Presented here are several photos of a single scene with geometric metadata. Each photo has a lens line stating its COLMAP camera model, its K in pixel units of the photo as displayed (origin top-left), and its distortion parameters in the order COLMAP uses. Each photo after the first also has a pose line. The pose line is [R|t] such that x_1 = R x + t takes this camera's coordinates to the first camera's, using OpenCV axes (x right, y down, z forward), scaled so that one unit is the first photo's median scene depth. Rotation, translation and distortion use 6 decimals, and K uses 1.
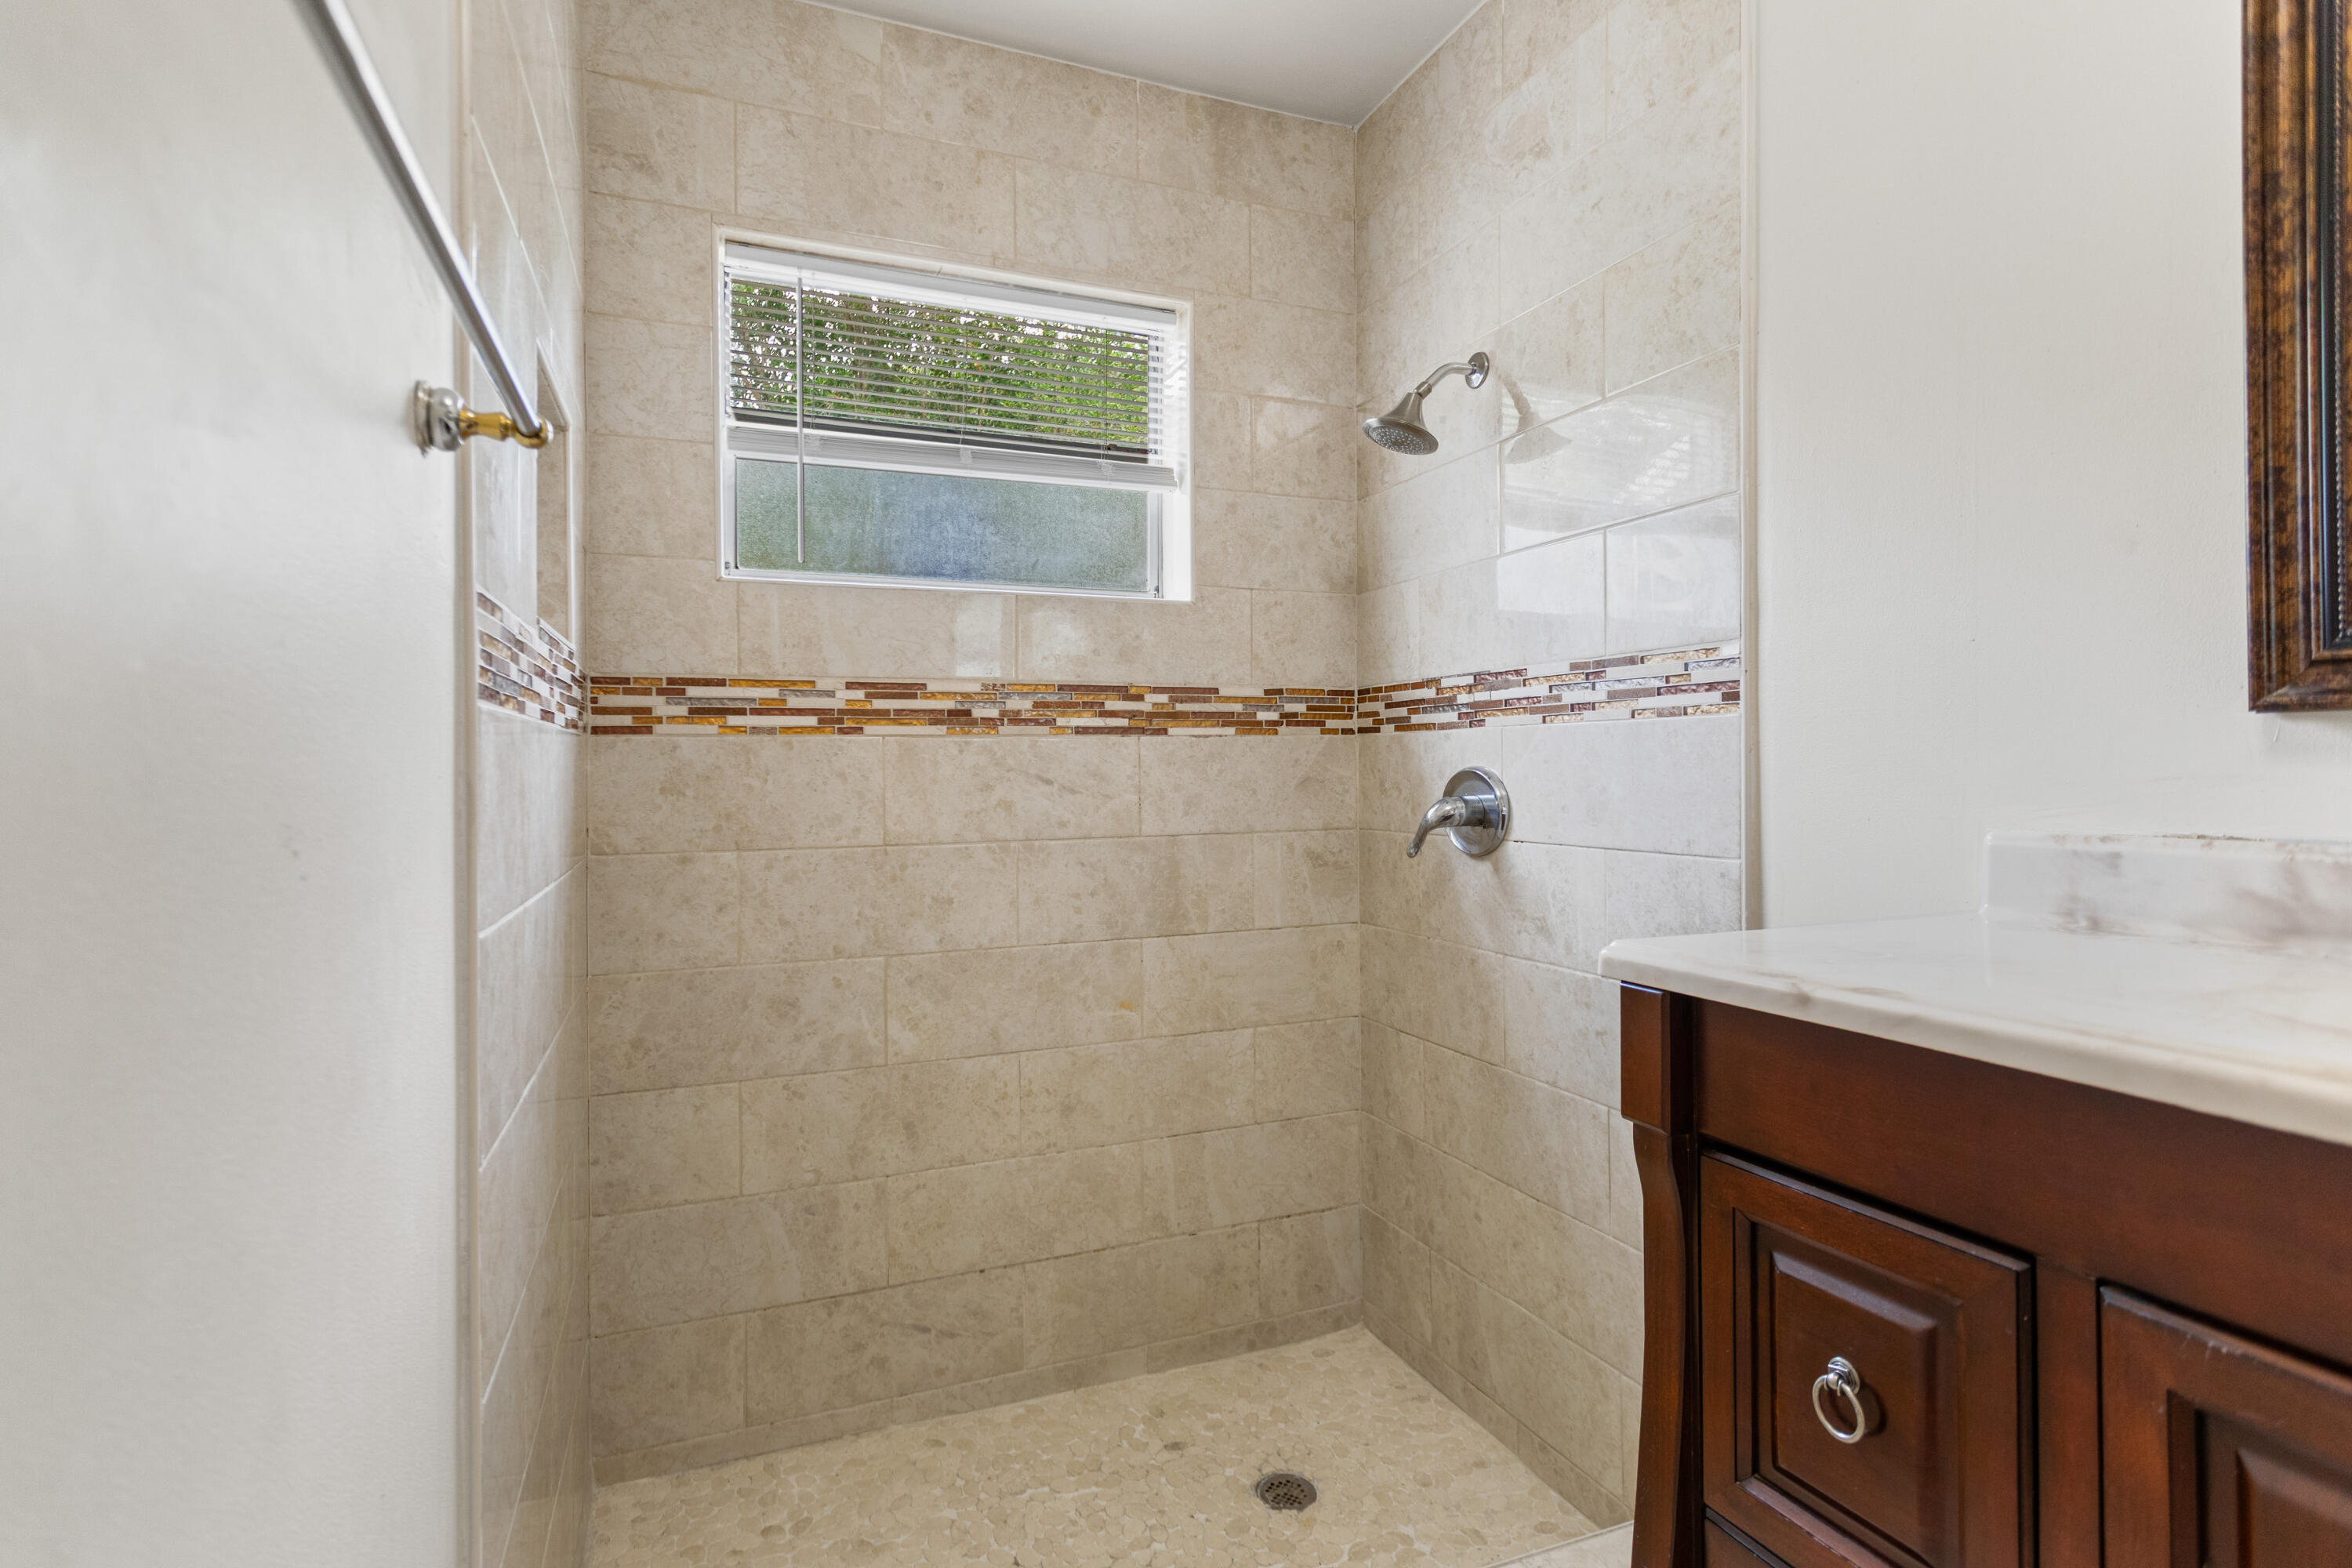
lens RADIAL K [[1150.7, 0, 1174.7], [0, 1150.7, 769.3], [0, 0, 1]] dist [0.004442, 0.002951]
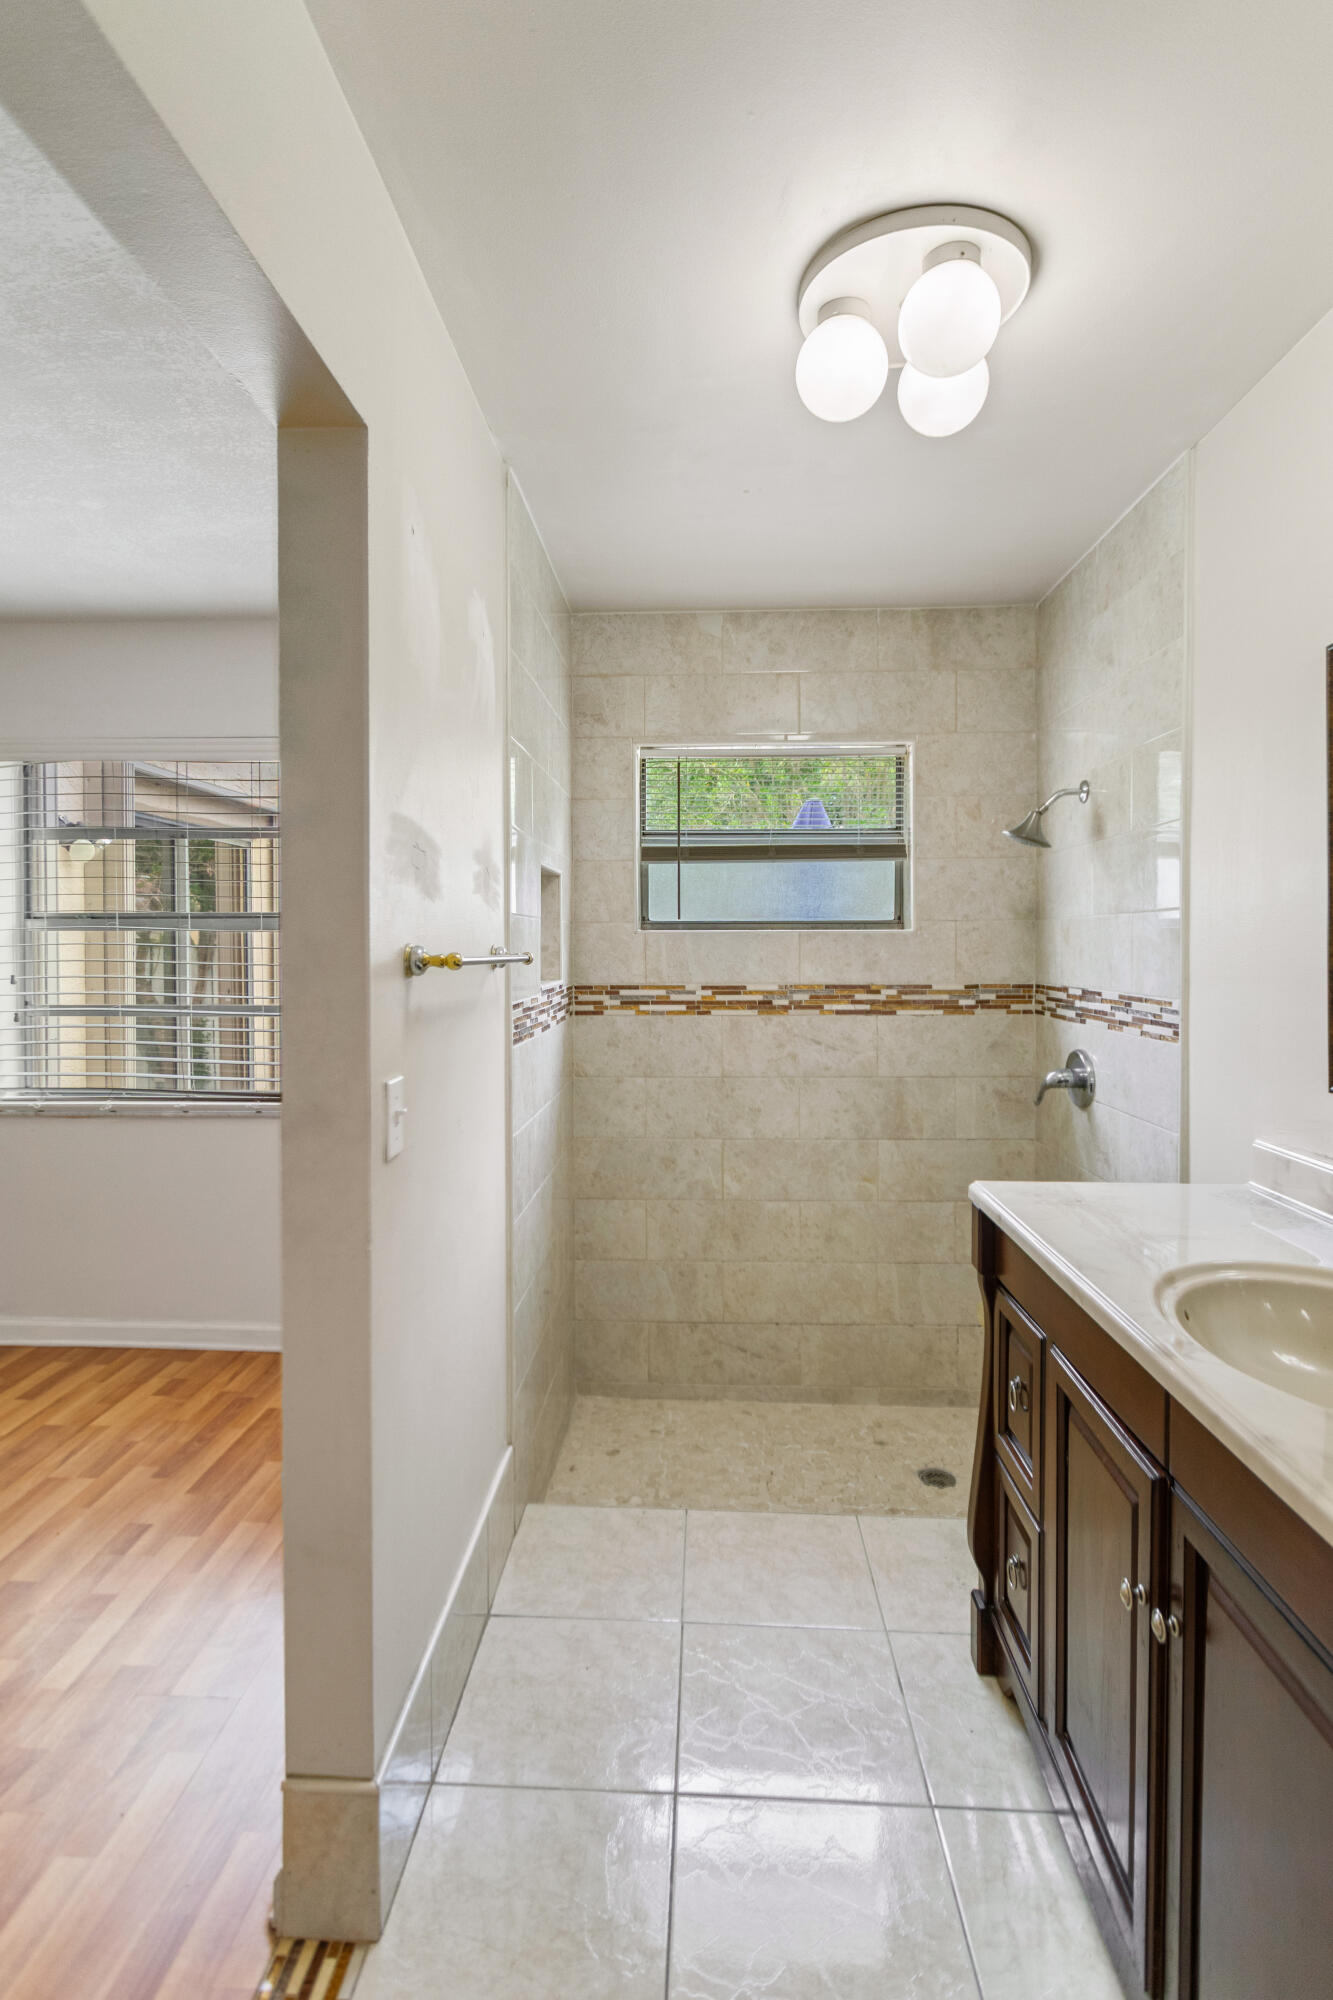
lens RADIAL K [[978.5, 0, 663.6], [0, 978.5, 996.1], [0, 0, 1]] dist [0.004442, 0.002951]
pose [[0.909416, 0.024347, -0.415175, 0.291196], [-0.005420, 0.998894, 0.046707, -0.129652], [0.415853, -0.040226, 0.908542, -0.405589]]
